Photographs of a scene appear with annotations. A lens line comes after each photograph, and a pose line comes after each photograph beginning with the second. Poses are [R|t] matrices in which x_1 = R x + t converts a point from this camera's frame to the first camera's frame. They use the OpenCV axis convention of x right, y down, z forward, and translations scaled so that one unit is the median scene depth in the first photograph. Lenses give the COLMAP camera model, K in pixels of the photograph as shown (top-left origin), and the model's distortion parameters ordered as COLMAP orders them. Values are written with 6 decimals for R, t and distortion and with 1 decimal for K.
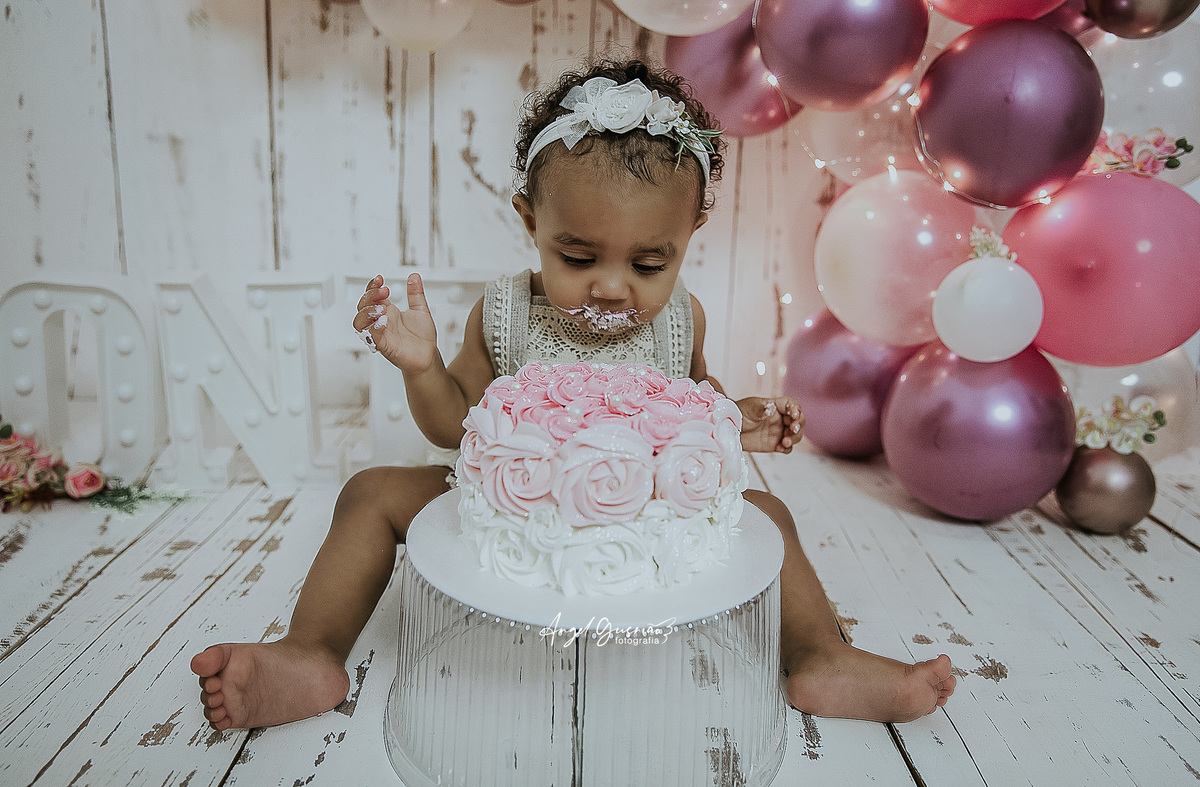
lens RADIAL K [[939.1, 0, 628.0], [0, 939.1, 366.1], [0, 0, 1]] dist [-0.081389, 0.064692]
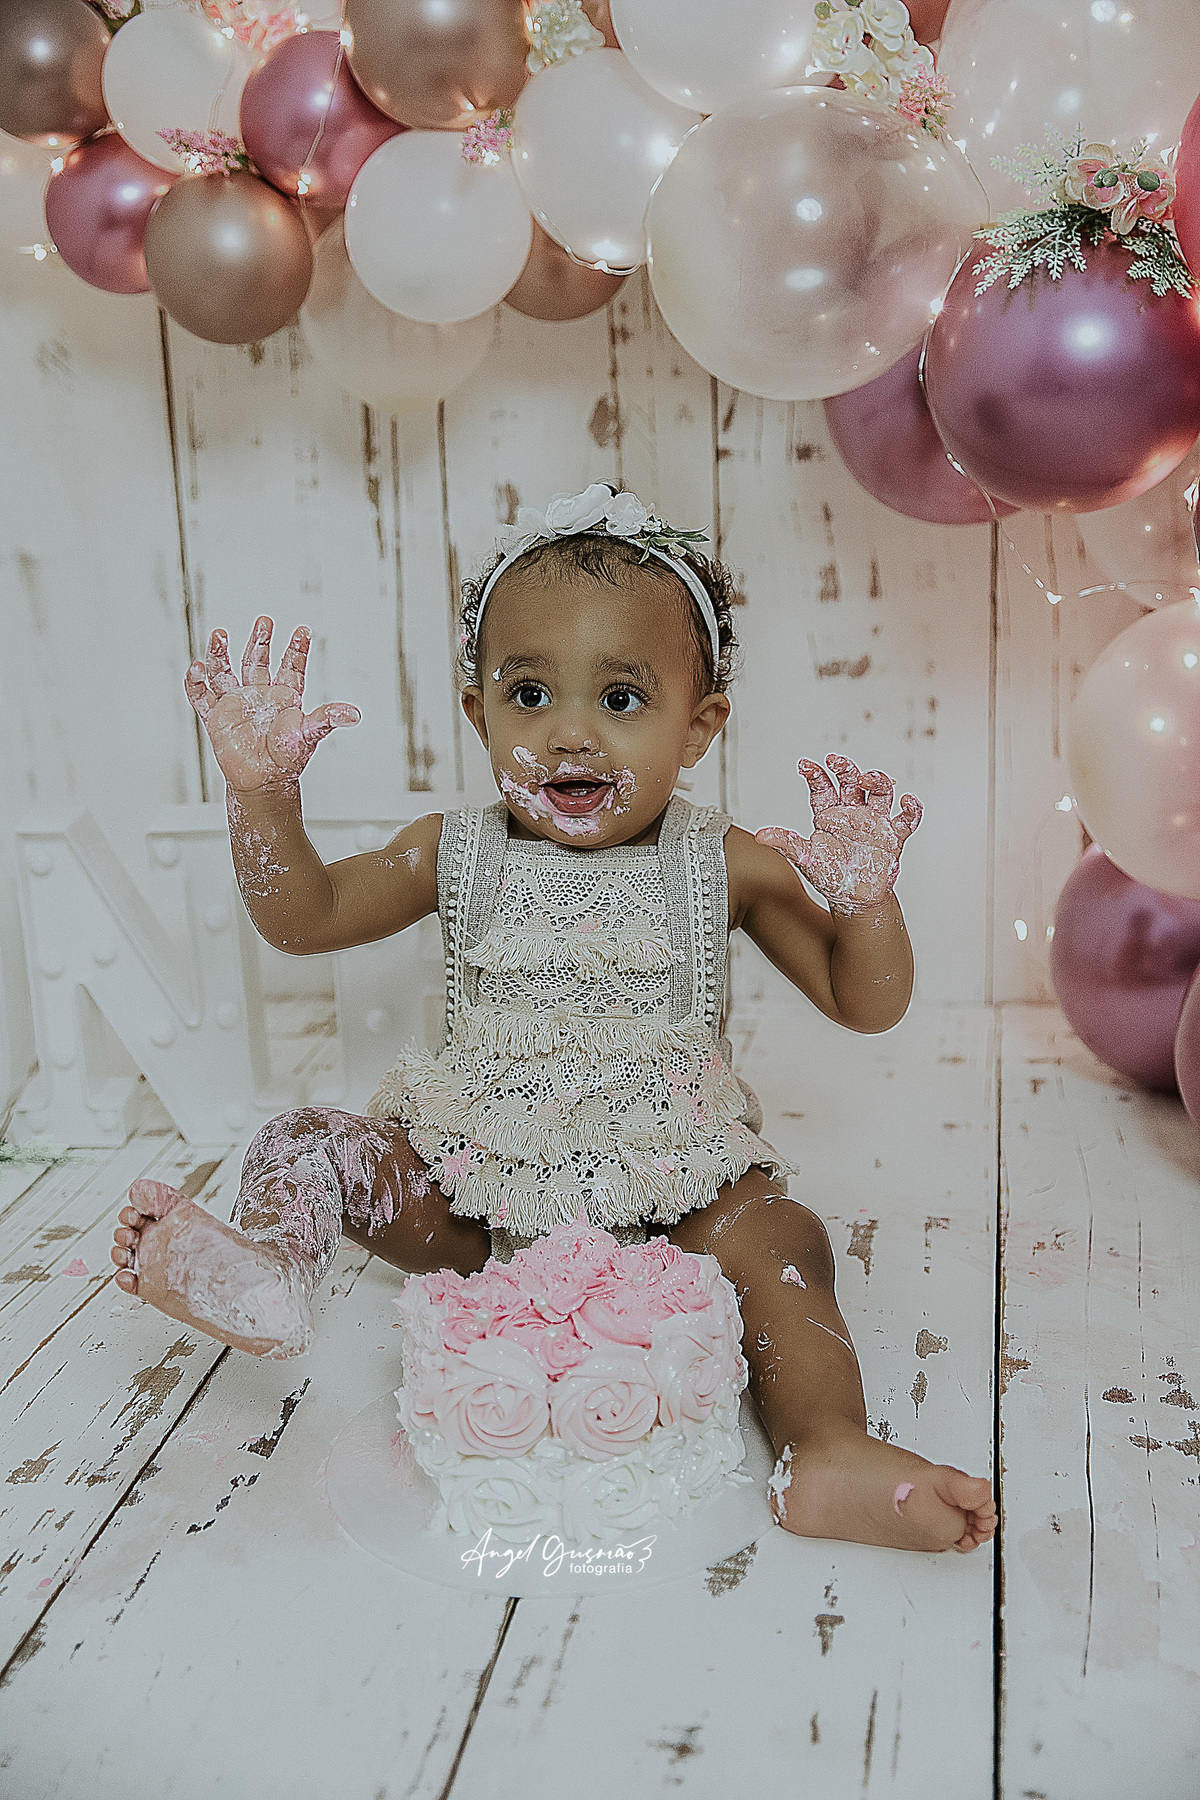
lens RADIAL K [[2314.6, 0, 600.0], [0, 2314.6, 900.0], [0, 0, 1]] dist [0.057727, 0.085817]
pose [[0.974980, -0.016163, -0.221705, 0.249138], [0.025180, 0.998964, 0.037904, -0.090789], [0.220862, -0.042538, 0.974377, -0.490978]]
